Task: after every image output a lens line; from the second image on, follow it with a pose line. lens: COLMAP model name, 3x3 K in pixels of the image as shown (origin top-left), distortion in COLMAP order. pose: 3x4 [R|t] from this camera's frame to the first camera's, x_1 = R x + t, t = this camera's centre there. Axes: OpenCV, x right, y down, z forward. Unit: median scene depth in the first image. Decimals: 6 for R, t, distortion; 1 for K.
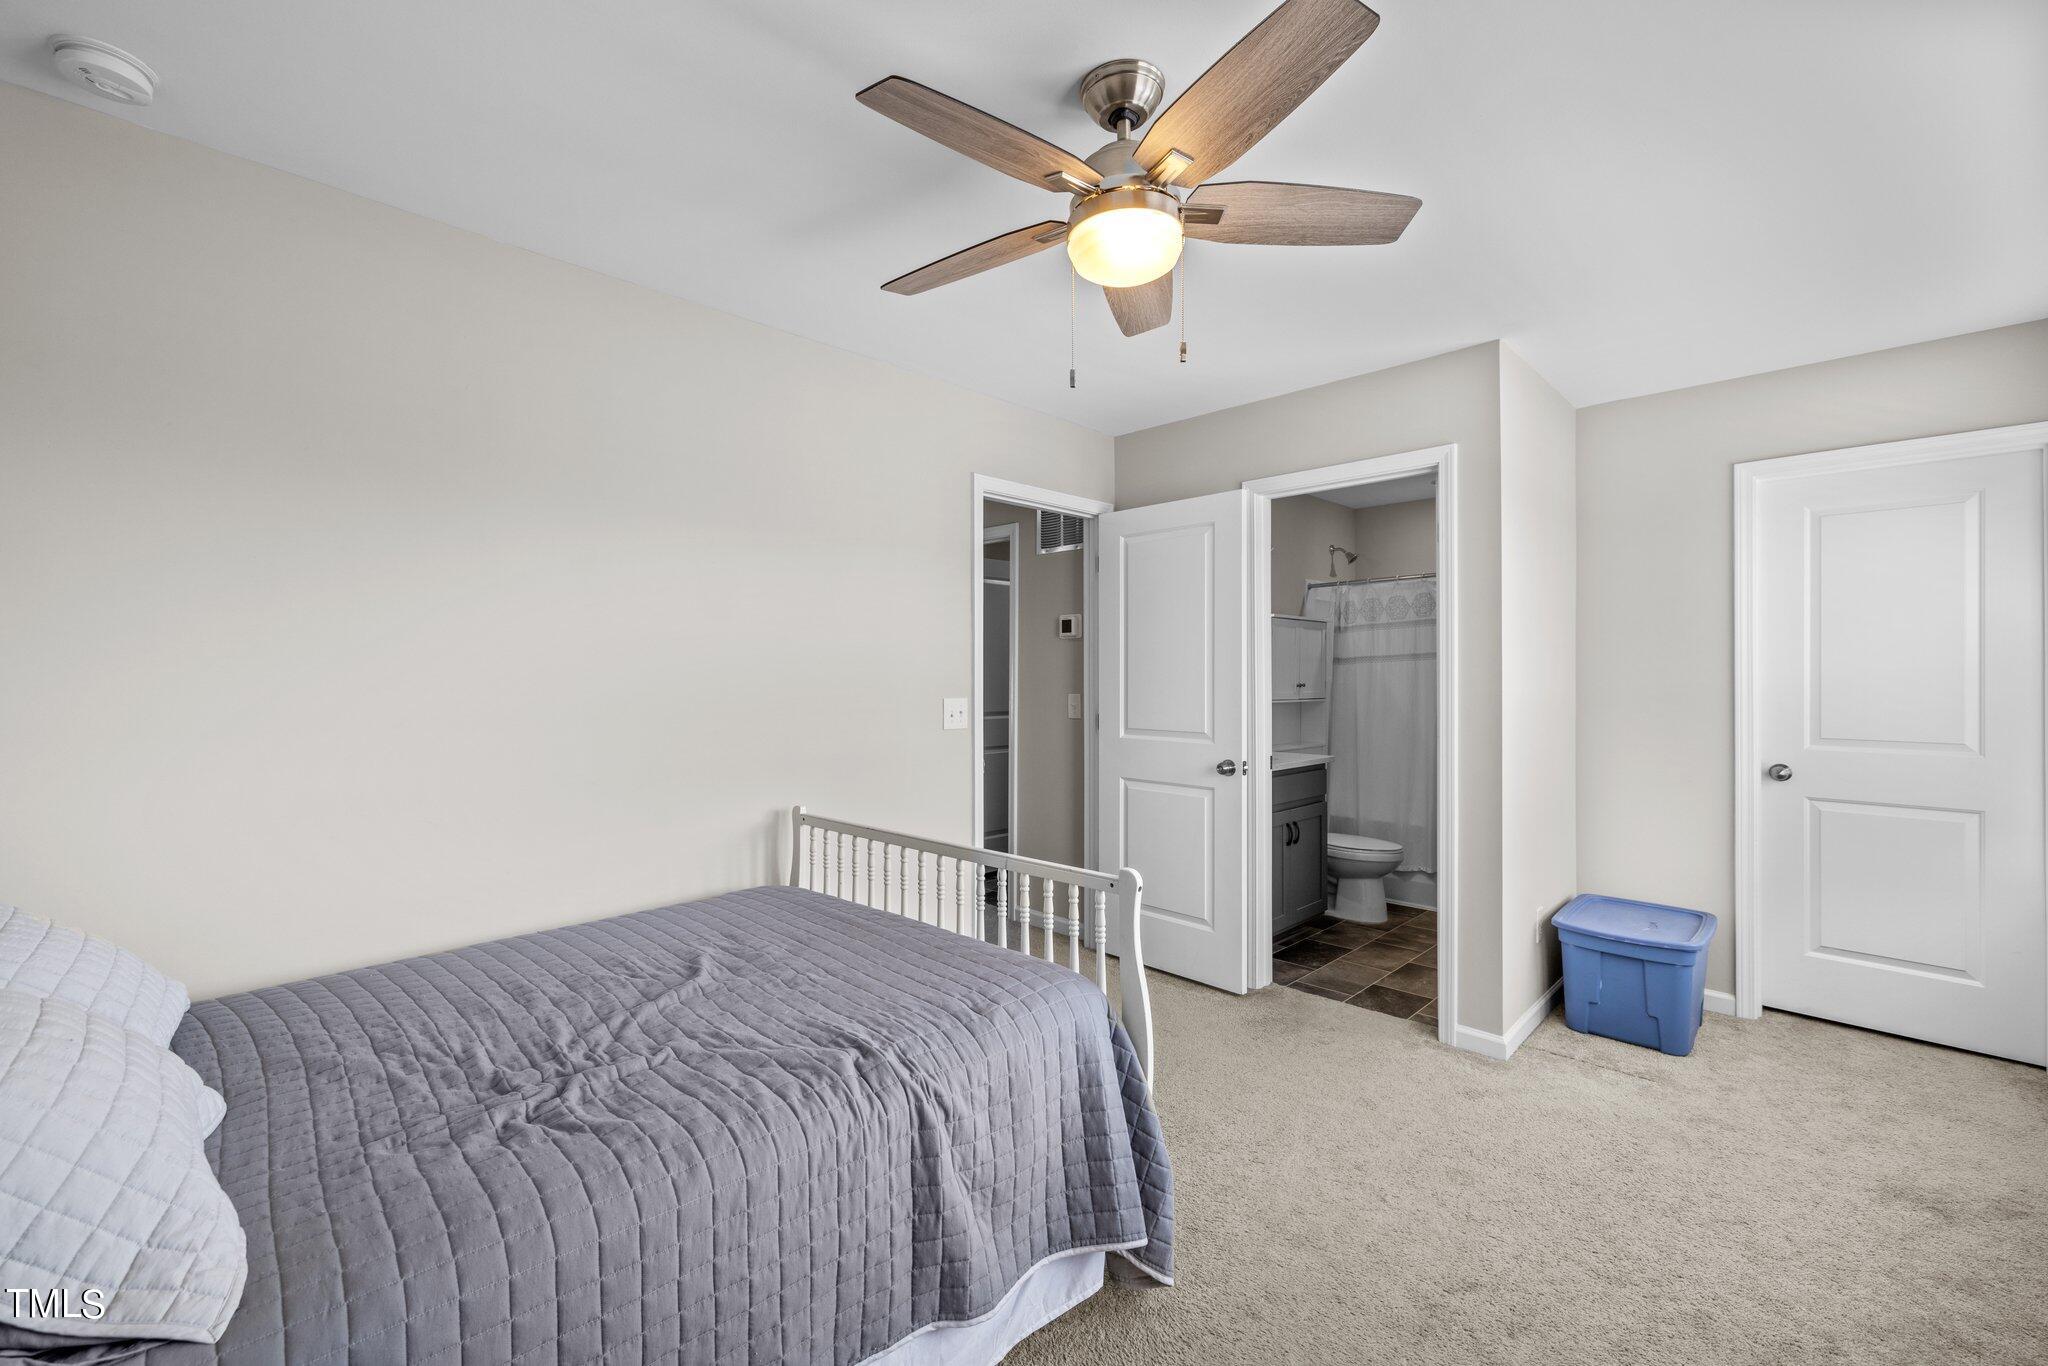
lens RADIAL K [[851.0, 0, 1033.5], [0, 851.0, 690.8], [0, 0, 1]] dist [-0.000860, 0.000311]
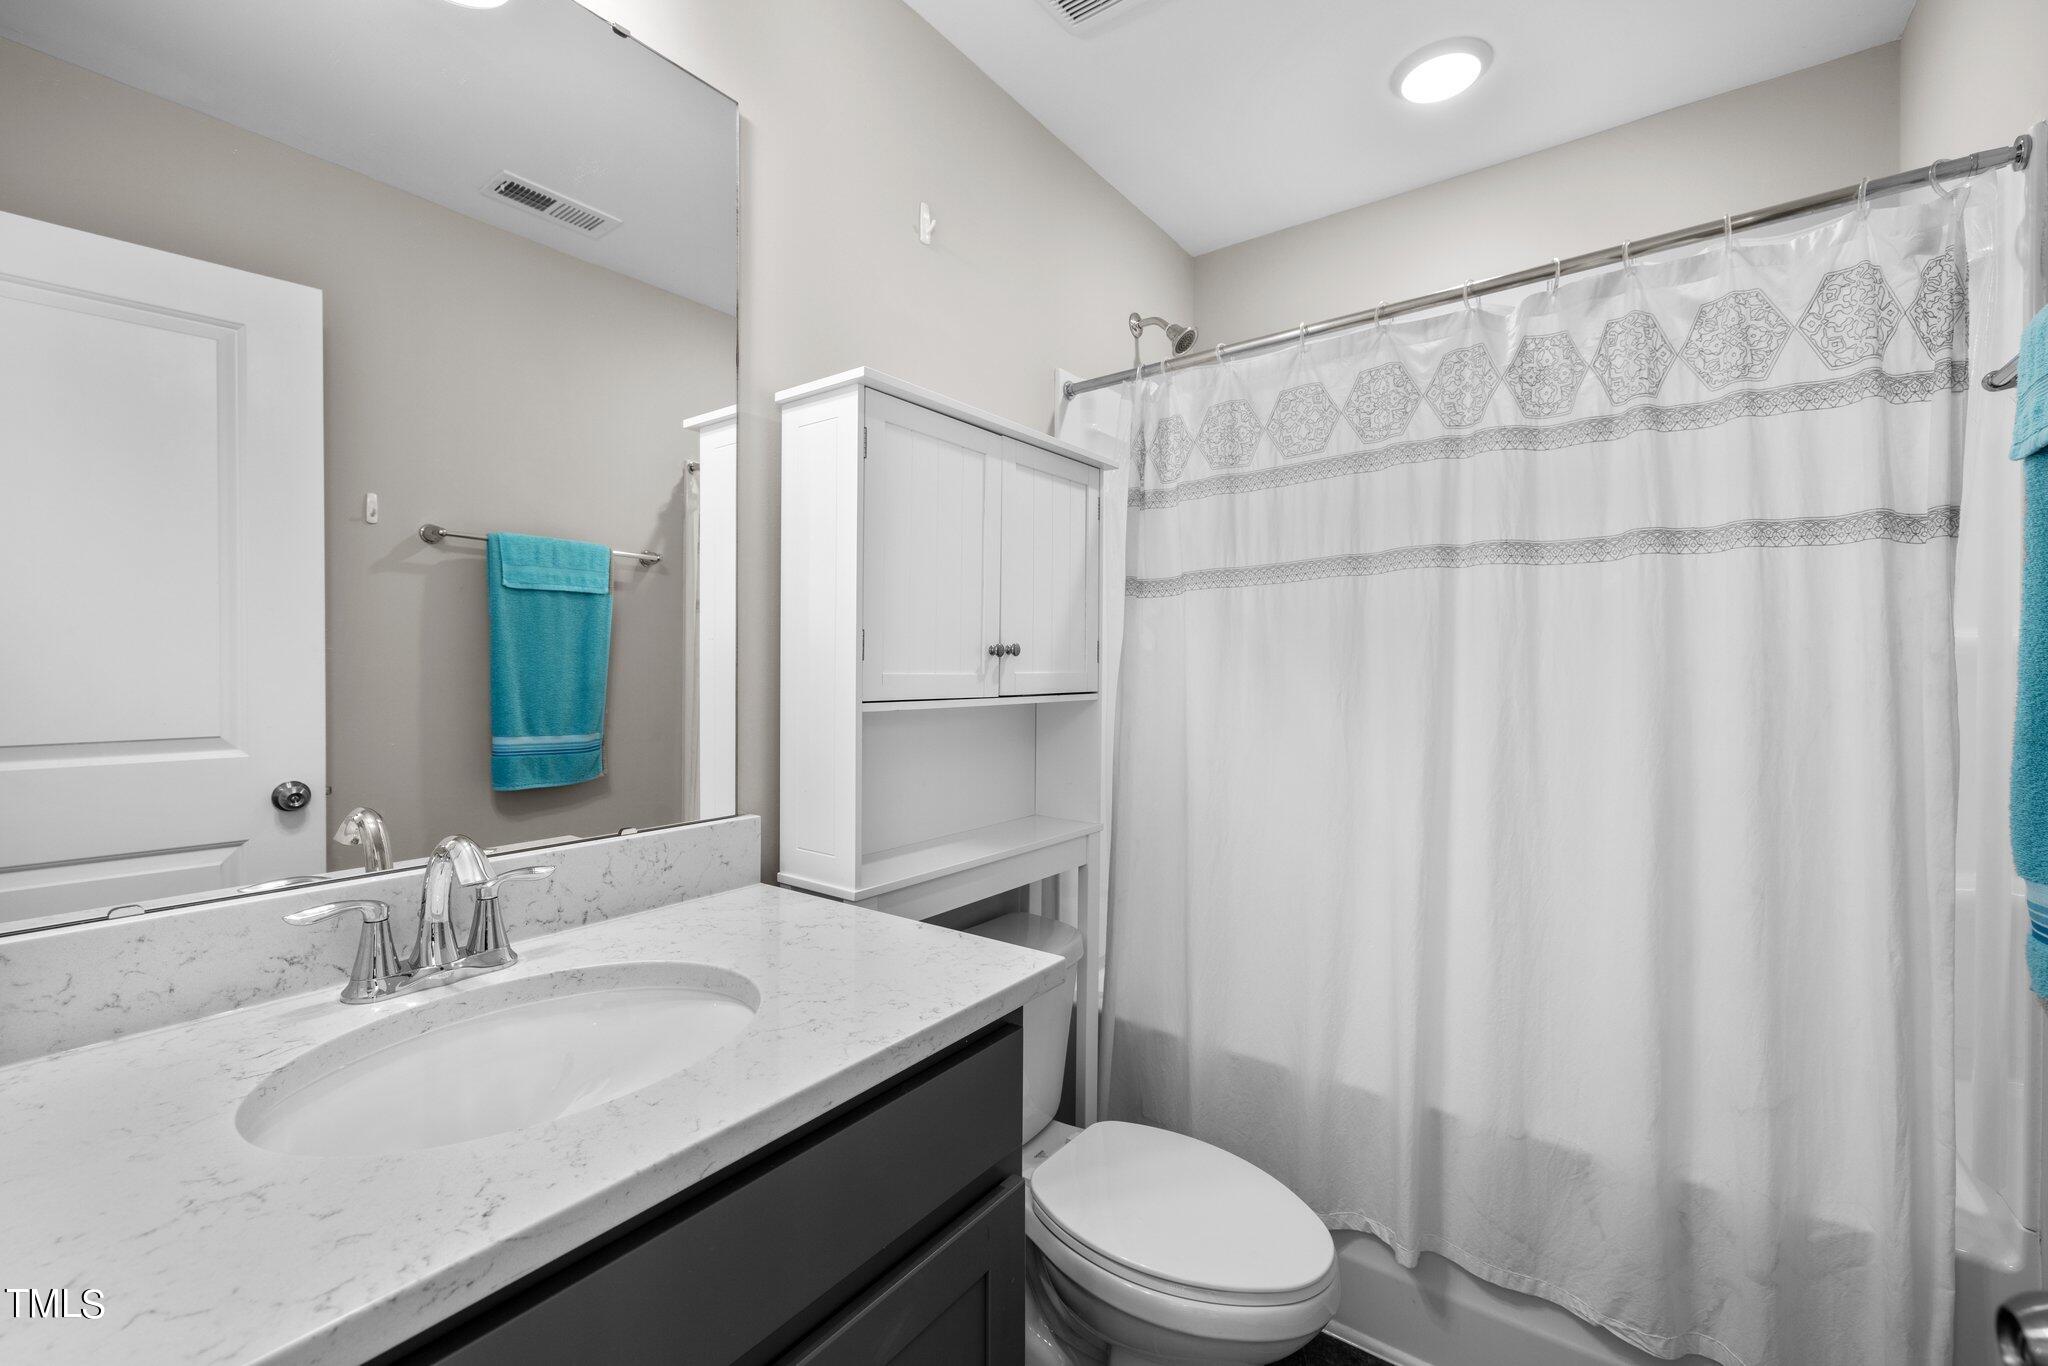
lens RADIAL K [[851.0, 0, 1017.5], [0, 851.0, 675.0], [0, 0, 1]] dist [-0.000860, 0.000311]
pose [[0.992189, 0.001040, 0.124736, 0.268804], [0.000094, 0.999959, -0.009087, 0.005112], [-0.124741, 0.009027, 0.992148, 0.667368]]
